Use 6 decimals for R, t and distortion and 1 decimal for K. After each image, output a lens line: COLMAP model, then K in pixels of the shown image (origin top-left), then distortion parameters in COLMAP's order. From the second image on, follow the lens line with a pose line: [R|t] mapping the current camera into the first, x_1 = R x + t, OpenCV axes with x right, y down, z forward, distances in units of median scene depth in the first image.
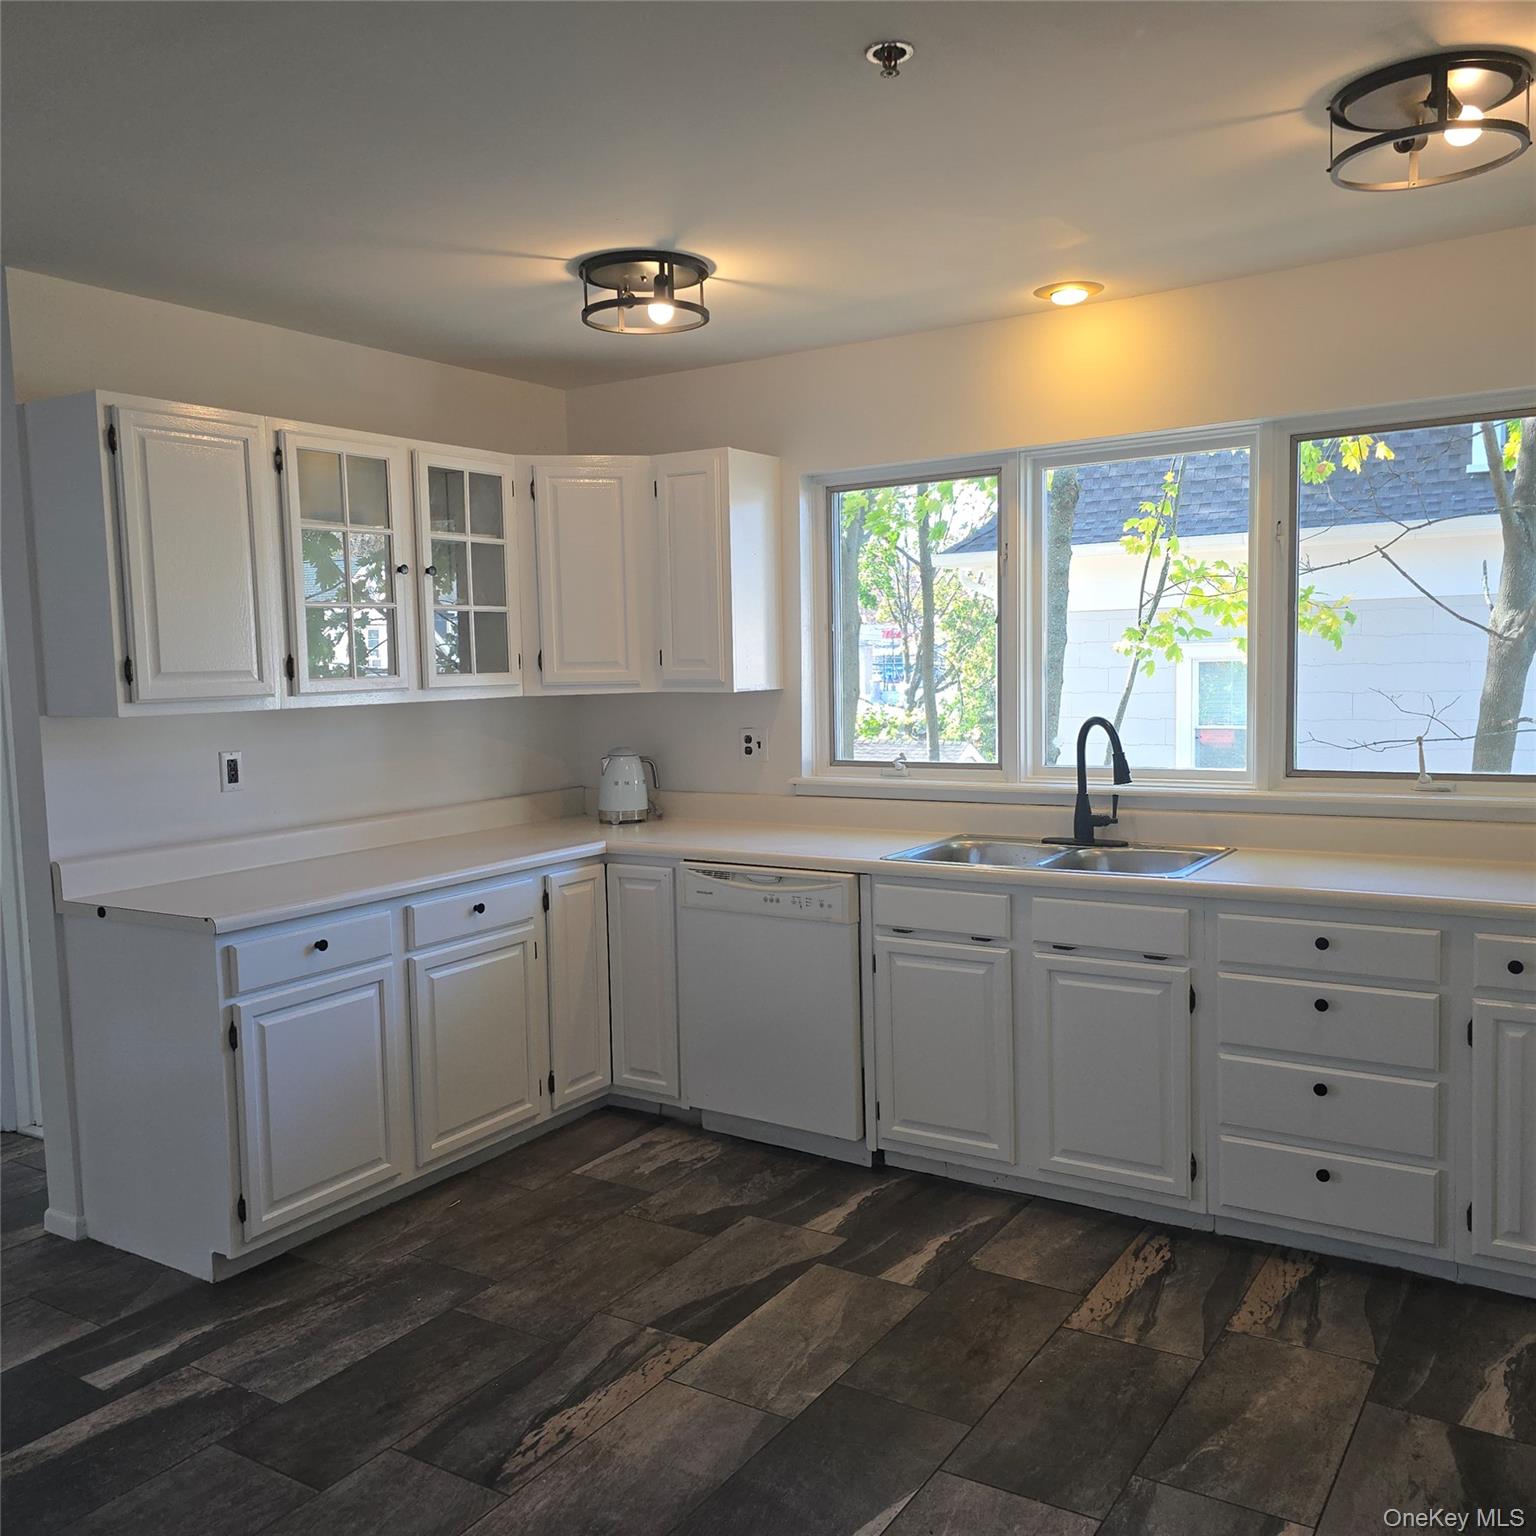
lens RADIAL K [[1364.9, 0, 761.5], [0, 1364.9, 770.7], [0, 0, 1]] dist [0.075724, -0.085312]
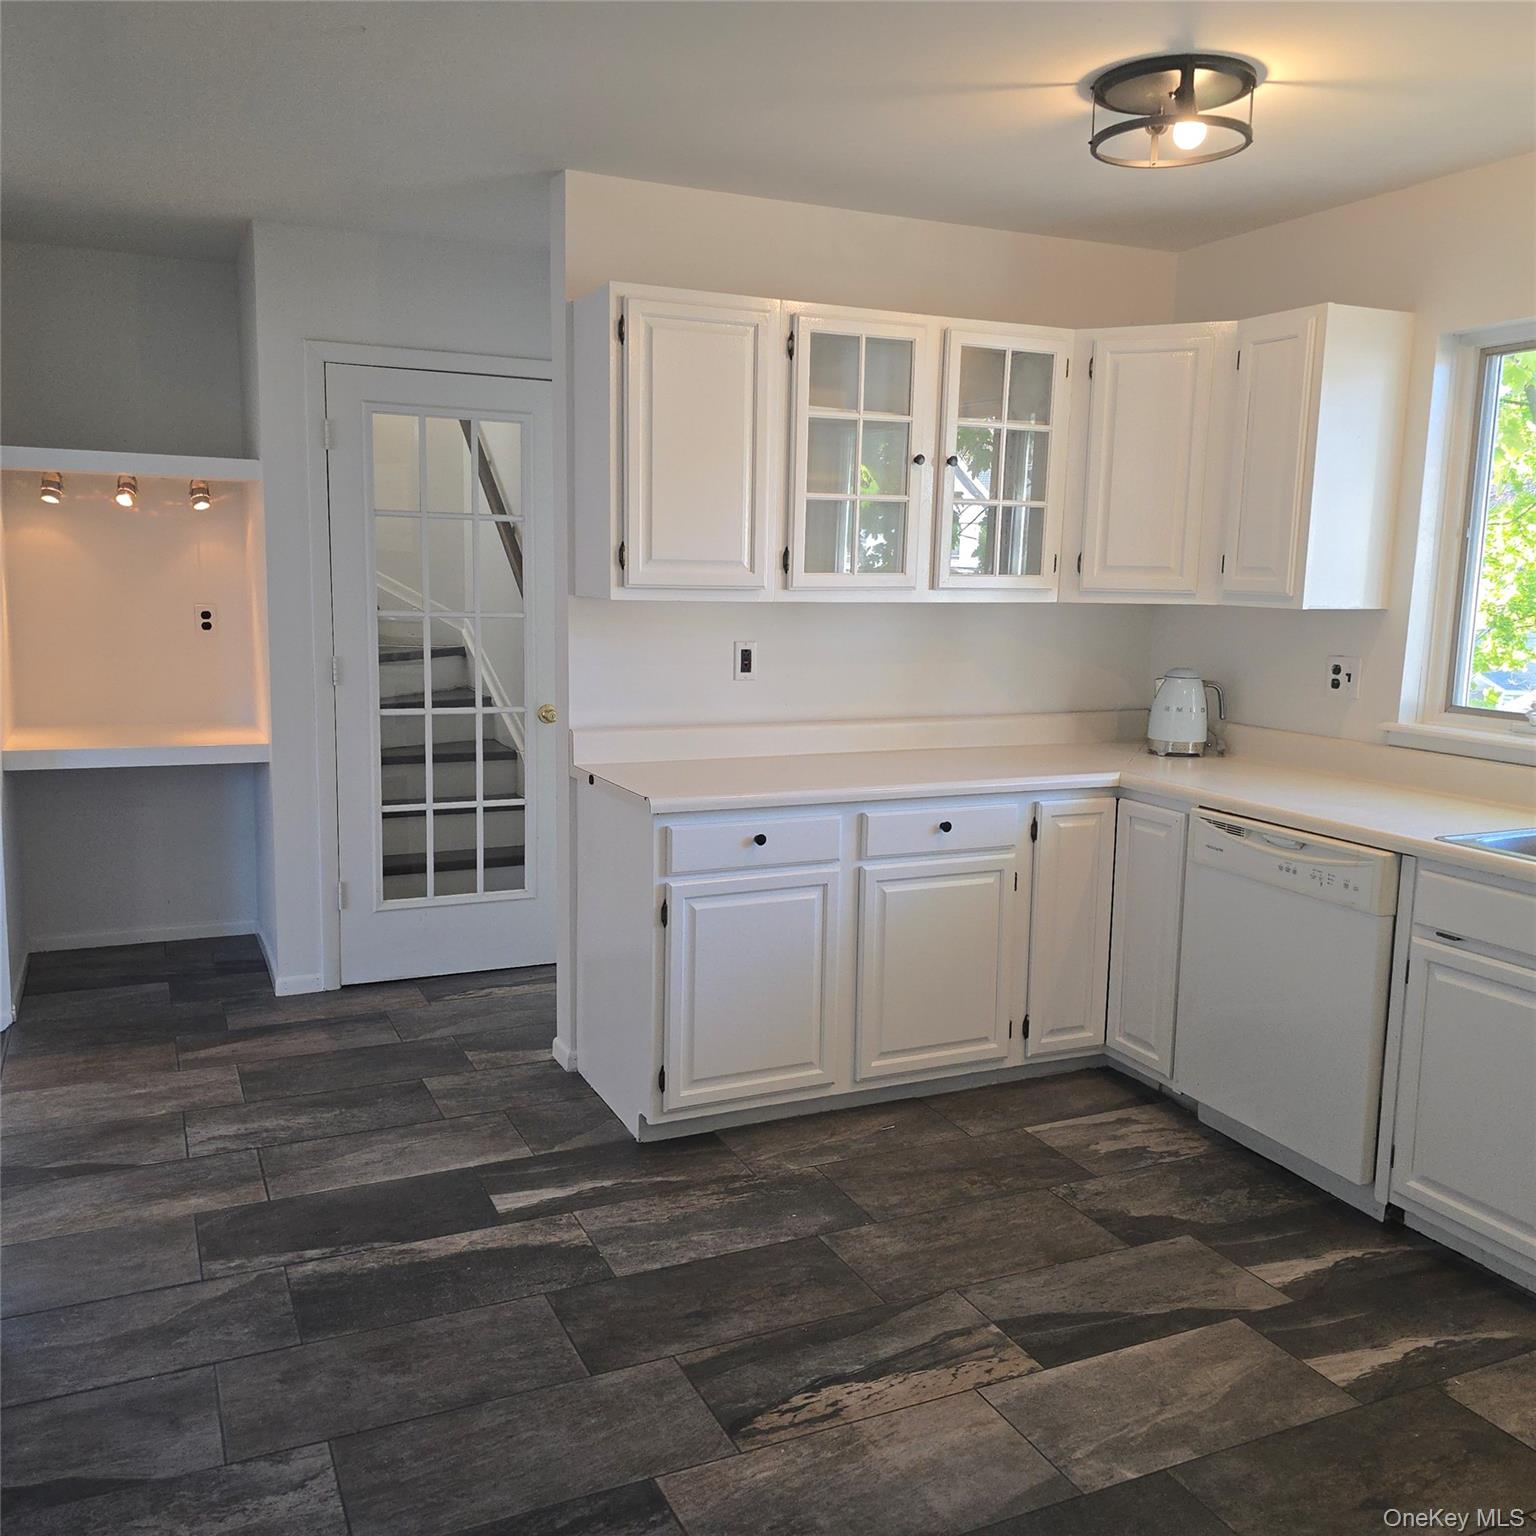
lens RADIAL K [[1364.9, 0, 753.7], [0, 1364.9, 759.6], [0, 0, 1]] dist [0.075724, -0.085312]
pose [[0.844314, 0.114268, -0.523524, 0.179756], [-0.083542, 0.993122, 0.082034, -0.011287], [0.529297, -0.025526, 0.848053, 0.157746]]
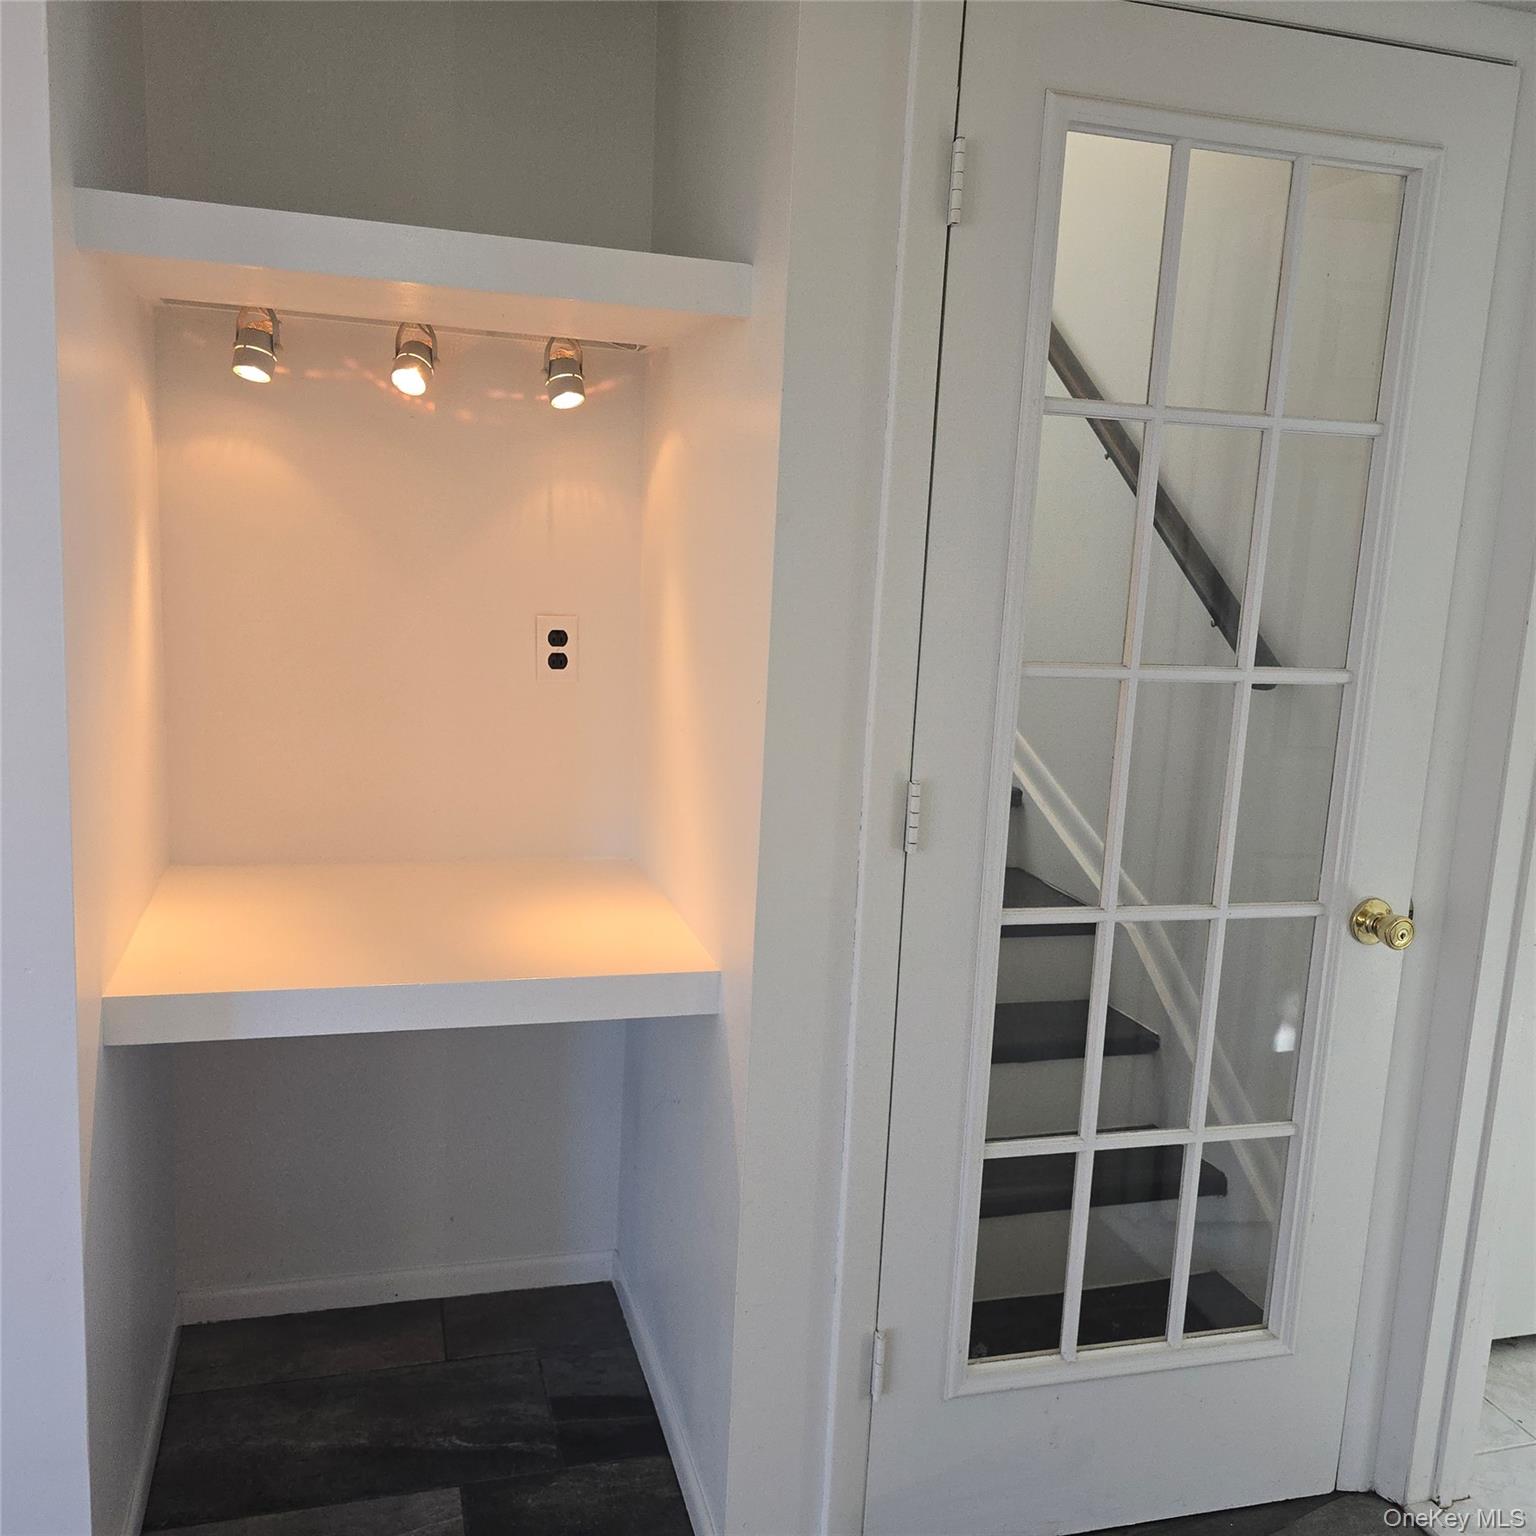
lens RADIAL K [[1364.9, 0, 758.1], [0, 1364.9, 775.3], [0, 0, 1]] dist [0.075724, -0.085312]
pose [[0.757648, 0.173483, -0.629185, -0.536628], [-0.120827, 0.984645, 0.125995, -0.024869], [0.641382, -0.019437, 0.766976, 0.608217]]
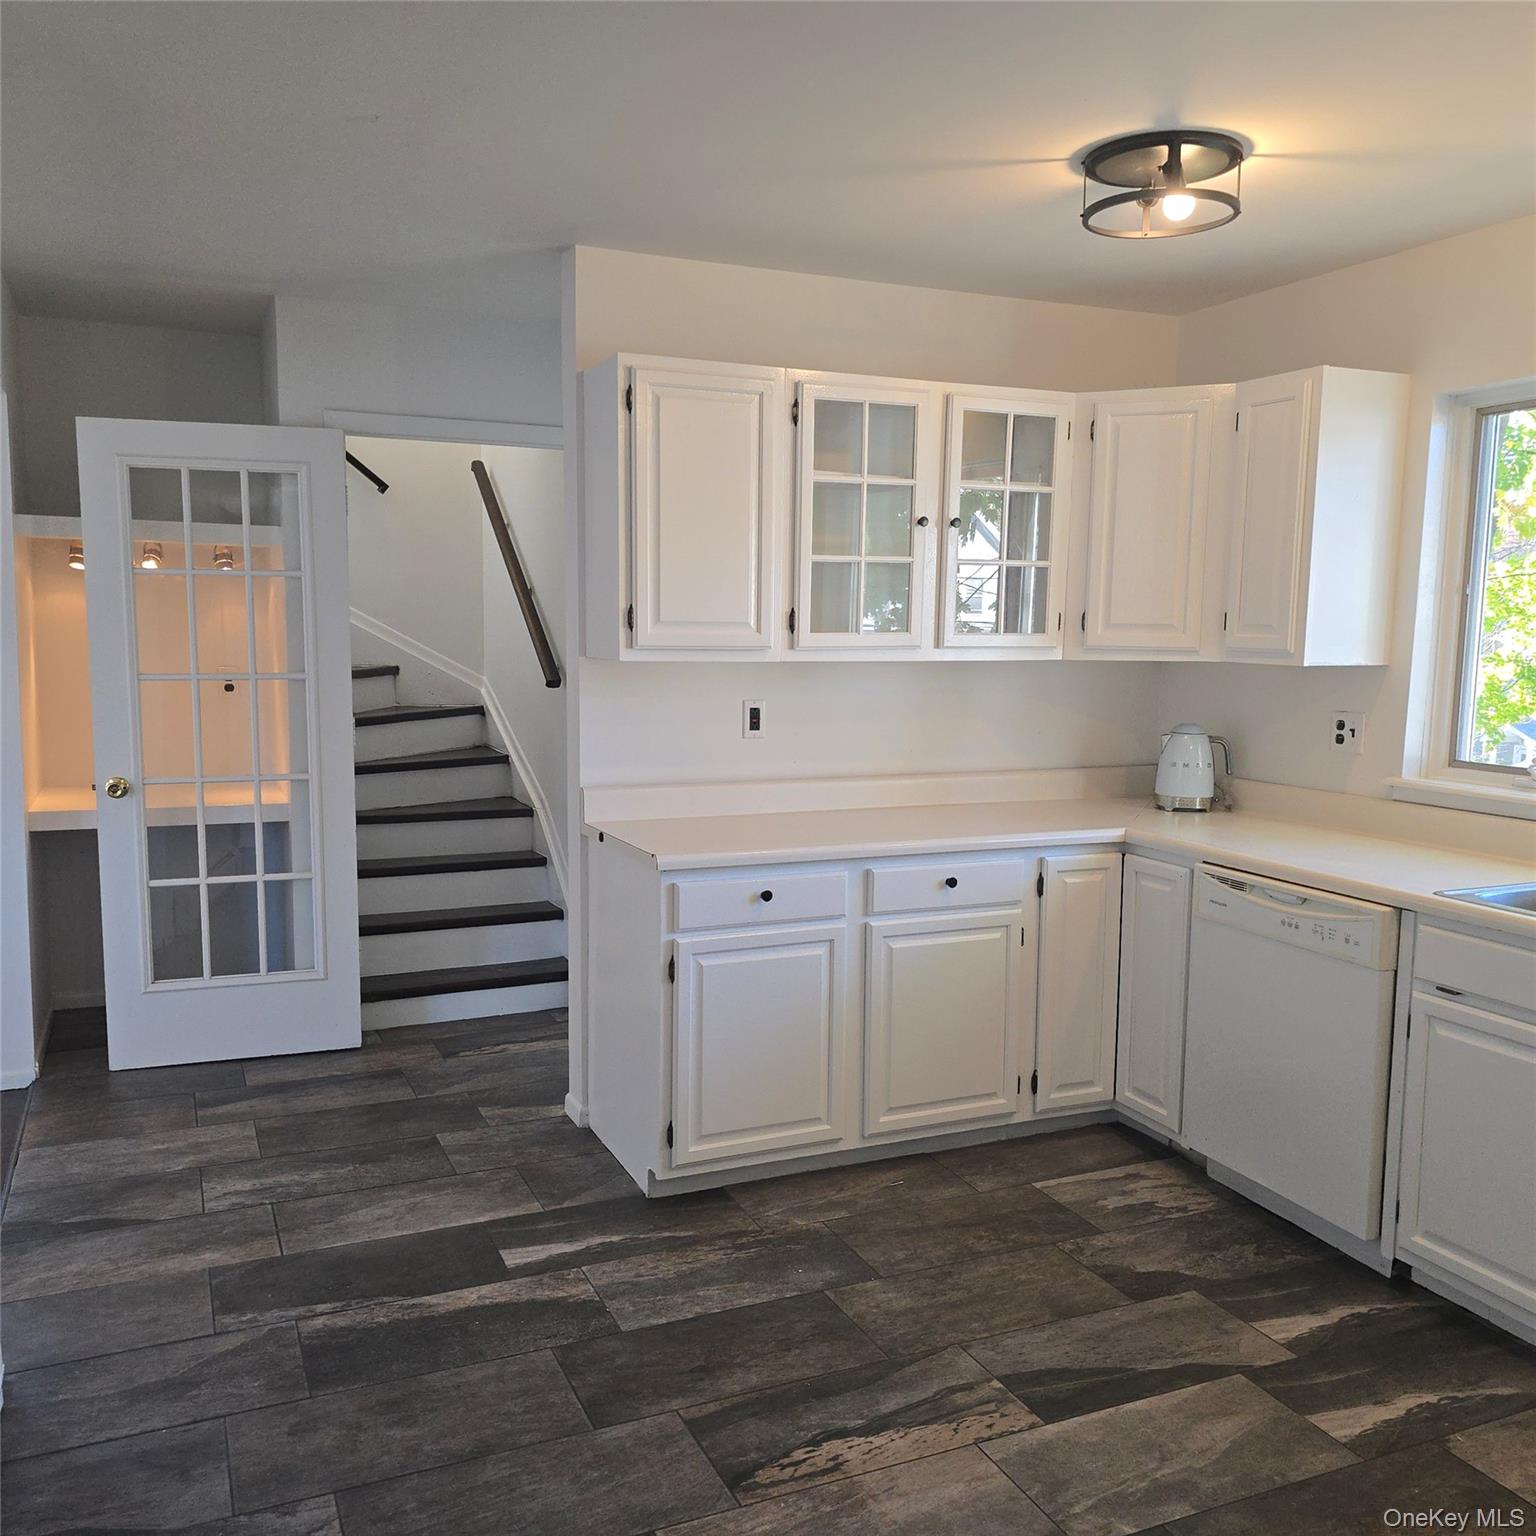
lens RADIAL K [[1364.9, 0, 756.7], [0, 1364.9, 777.6], [0, 0, 1]] dist [0.075724, -0.085312]
pose [[0.835926, 0.096030, -0.540376, 0.199089], [-0.077738, 0.995364, 0.056631, -0.015507], [0.543309, -0.005331, 0.839516, 0.152664]]
